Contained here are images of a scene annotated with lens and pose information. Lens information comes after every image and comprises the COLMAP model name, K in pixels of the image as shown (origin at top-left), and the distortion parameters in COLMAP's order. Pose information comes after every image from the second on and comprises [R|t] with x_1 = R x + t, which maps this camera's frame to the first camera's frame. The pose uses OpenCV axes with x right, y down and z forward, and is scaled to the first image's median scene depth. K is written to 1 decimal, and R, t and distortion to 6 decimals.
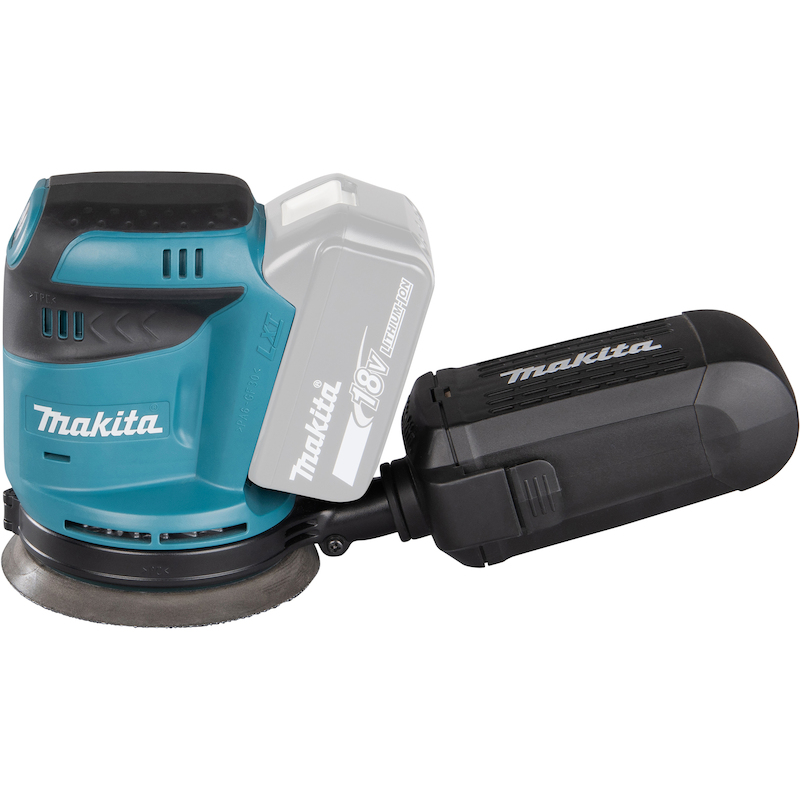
lens RADIAL K [[3246.3, 0, 400.0], [0, 3246.3, 400.0], [0, 0, 1]] dist [-0.214566, -1.499061]
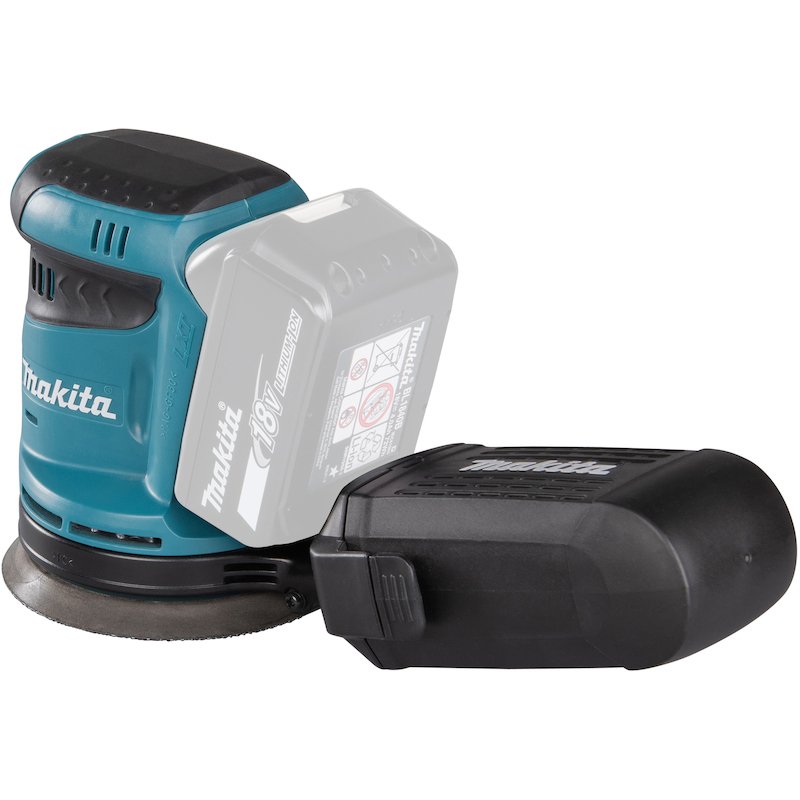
lens RADIAL K [[3246.3, 0, 400.0], [0, 3246.3, 400.0], [0, 0, 1]] dist [-0.214566, -1.499061]
pose [[0.736118, 0.239734, -0.632975, 0.575238], [-0.252517, 0.964925, 0.071792, -0.082928], [0.627985, 0.106990, 0.770836, 0.338628]]
